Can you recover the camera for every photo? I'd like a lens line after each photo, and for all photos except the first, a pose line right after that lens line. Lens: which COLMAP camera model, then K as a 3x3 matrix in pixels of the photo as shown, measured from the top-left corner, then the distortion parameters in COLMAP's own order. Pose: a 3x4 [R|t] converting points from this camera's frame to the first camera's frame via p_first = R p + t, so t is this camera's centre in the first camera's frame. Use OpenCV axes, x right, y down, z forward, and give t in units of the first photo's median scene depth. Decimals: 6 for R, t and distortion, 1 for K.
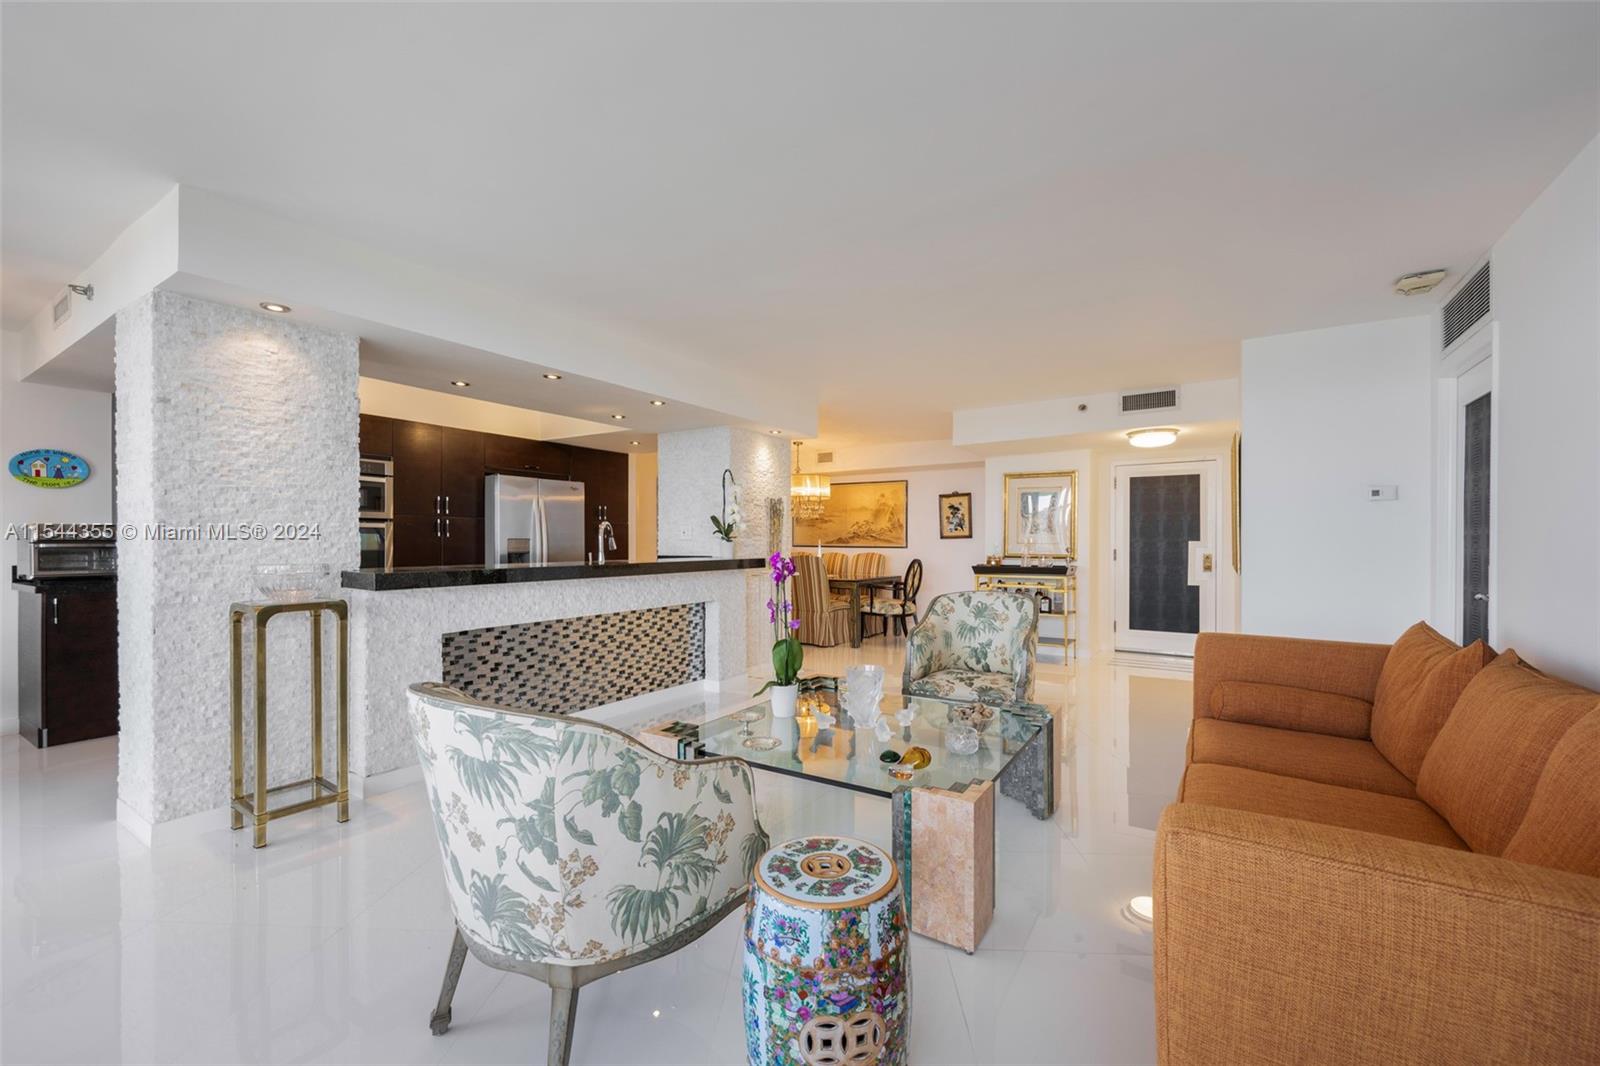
lens RADIAL K [[641.4, 0, 802.3], [0, 641.4, 553.7], [0, 0, 1]] dist [-0.003205, 0.001054]
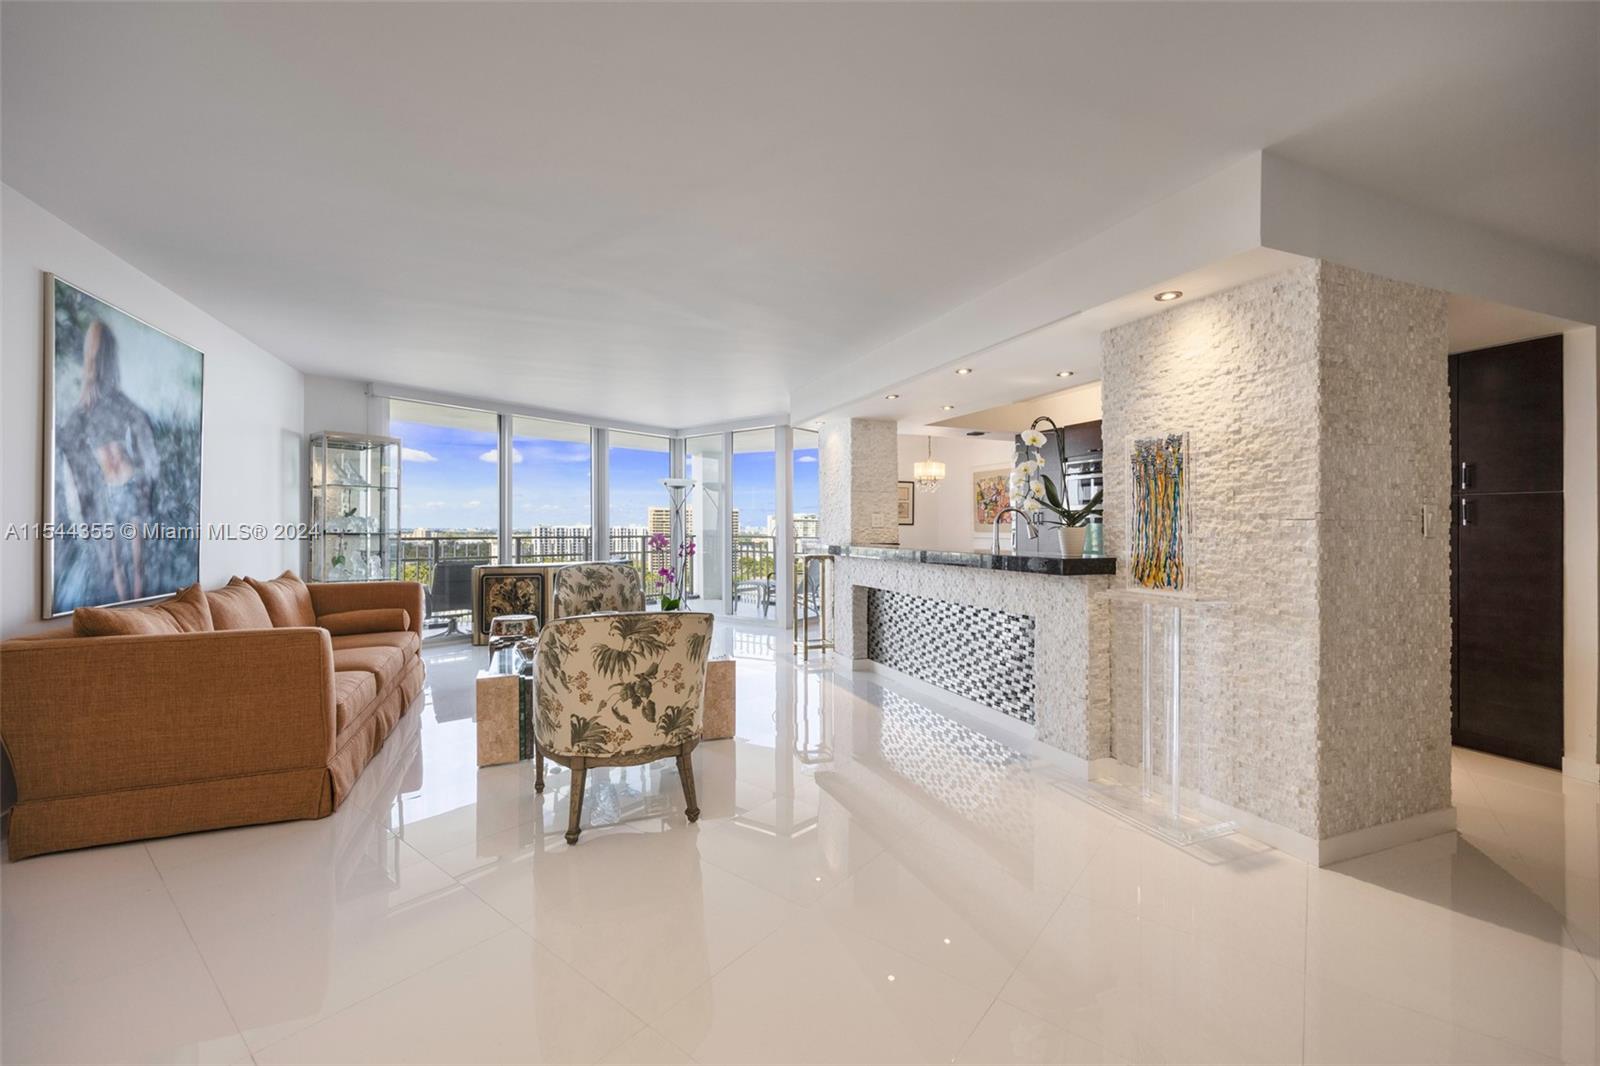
lens RADIAL K [[641.4, 0, 813.3], [0, 641.4, 523.3], [0, 0, 1]] dist [-0.003205, 0.001054]
pose [[-0.573268, -0.004442, -0.819356, 0.485649], [-0.014237, 0.999888, 0.004540, -0.022435], [0.819244, 0.014268, -0.573267, 1.055304]]
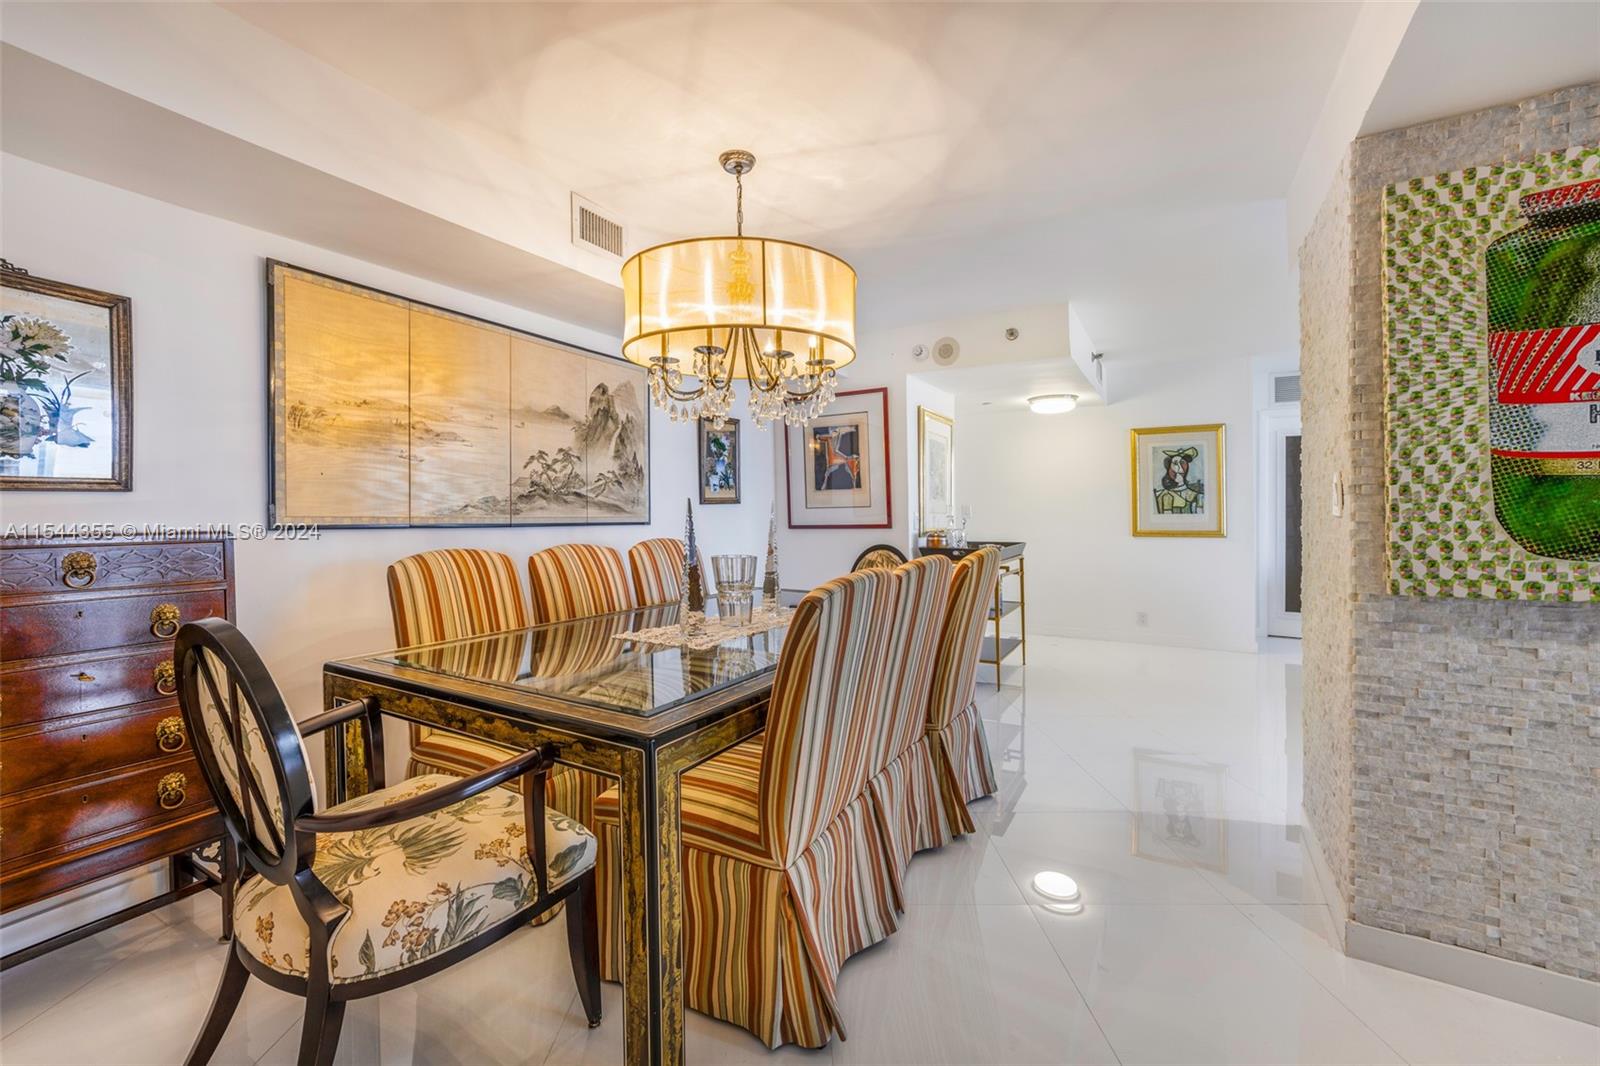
lens RADIAL K [[641.4, 0, 802.0], [0, 641.4, 517.4], [0, 0, 1]] dist [-0.003205, 0.001054]
pose [[-0.042844, -0.007202, 0.999056, -0.410936], [0.018984, 0.999788, 0.008022, -0.023073], [-0.998901, 0.019310, -0.042698, 1.393502]]
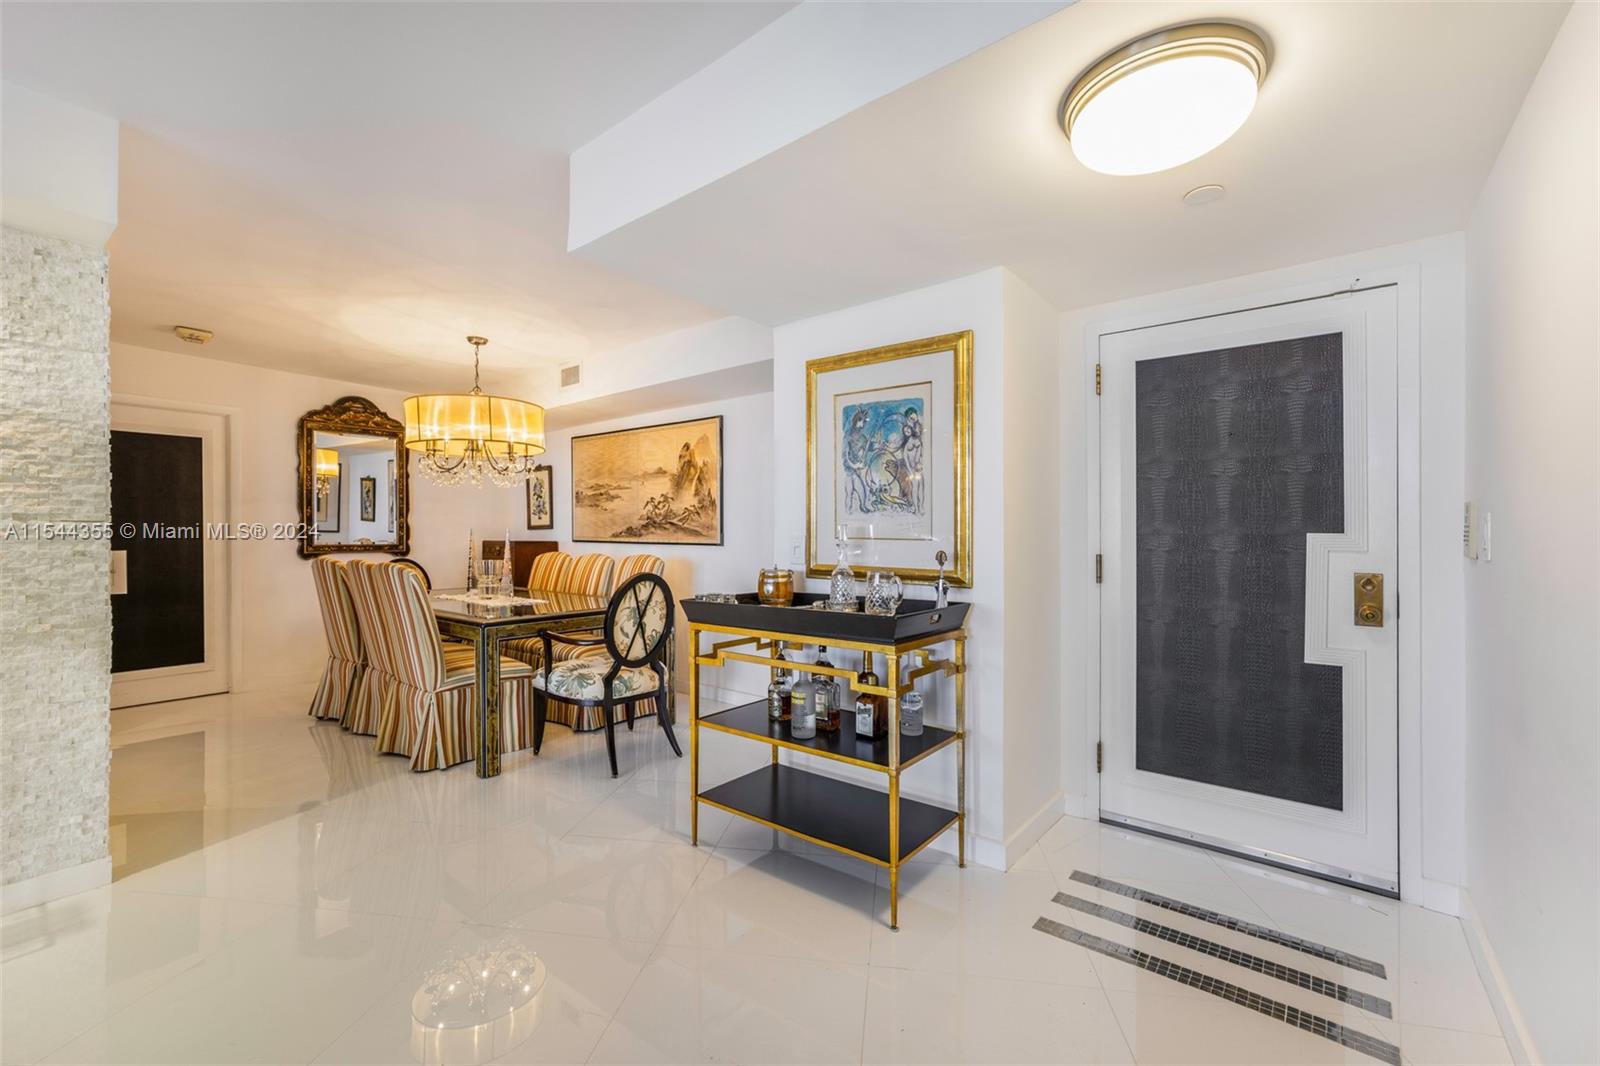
lens RADIAL K [[641.4, 0, 816.4], [0, 641.4, 542.1], [0, 0, 1]] dist [-0.003205, 0.001054]
pose [[0.996222, 0.001178, -0.086834, 0.433211], [-0.001614, 0.999986, -0.004945, -0.014305], [0.086827, 0.005066, 0.996211, 0.741495]]
